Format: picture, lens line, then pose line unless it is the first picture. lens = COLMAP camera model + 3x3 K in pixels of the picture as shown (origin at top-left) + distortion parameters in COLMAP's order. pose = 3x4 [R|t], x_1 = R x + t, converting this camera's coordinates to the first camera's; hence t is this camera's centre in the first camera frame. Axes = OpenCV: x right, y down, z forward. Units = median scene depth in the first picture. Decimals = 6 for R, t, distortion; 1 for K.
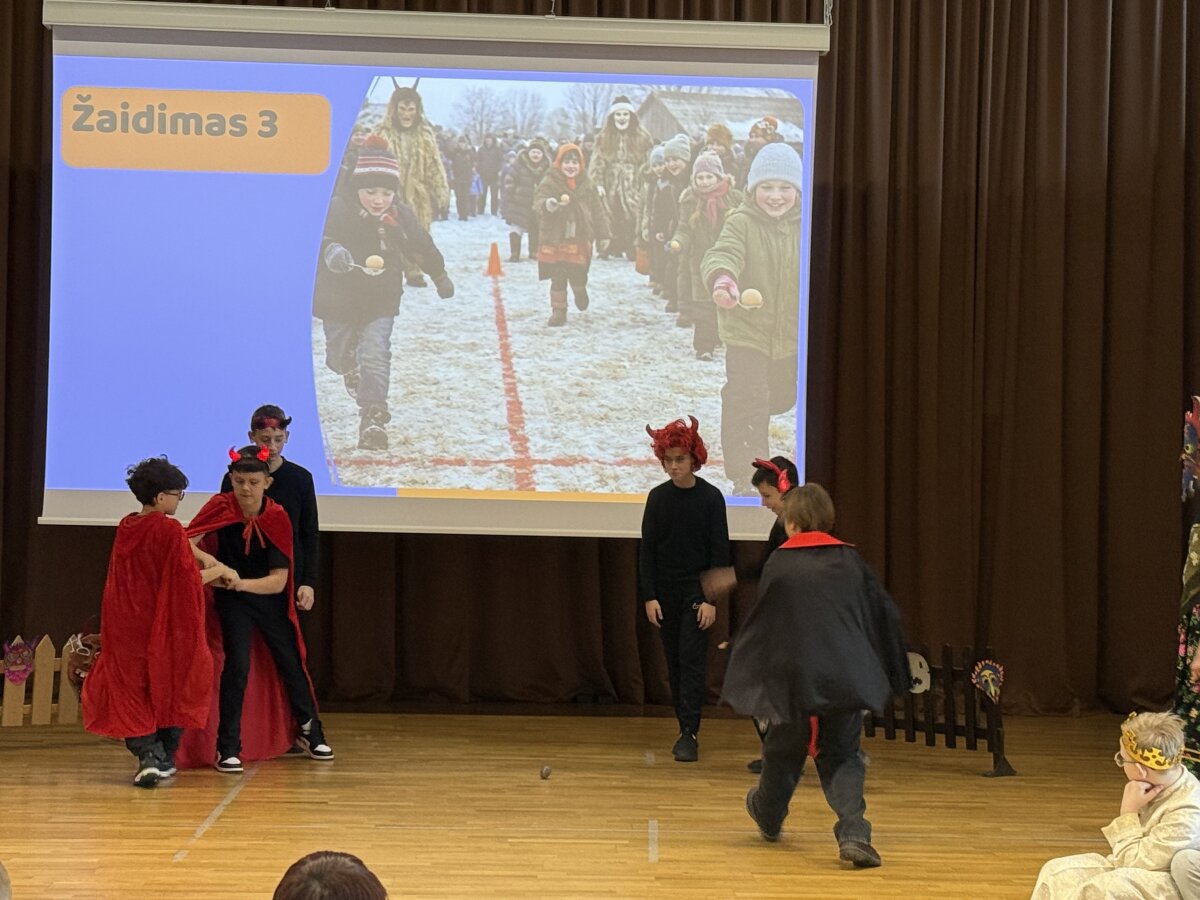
lens RADIAL K [[2735.9, 0, 600.7], [0, 2735.9, 539.7], [0, 0, 1]] dist [0.069606, -0.317894]
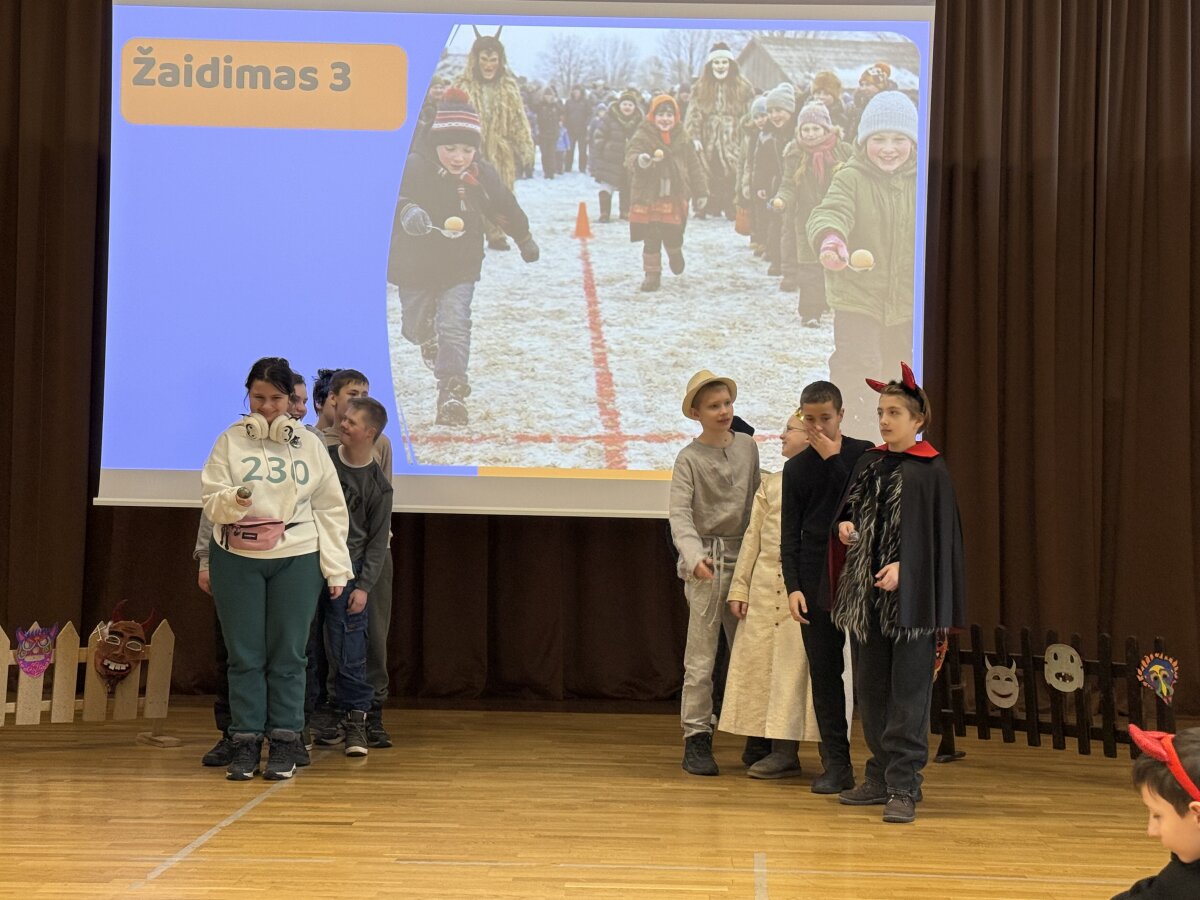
lens RADIAL K [[1951.6, 0, 589.2], [0, 1951.6, 490.0], [0, 0, 1]] dist [0.073774, -0.081557]
pose [[0.997928, -0.001754, -0.064309, 0.005790], [-0.001279, 0.998890, -0.047091, 0.020121], [0.064320, 0.047075, 0.996818, 0.344415]]
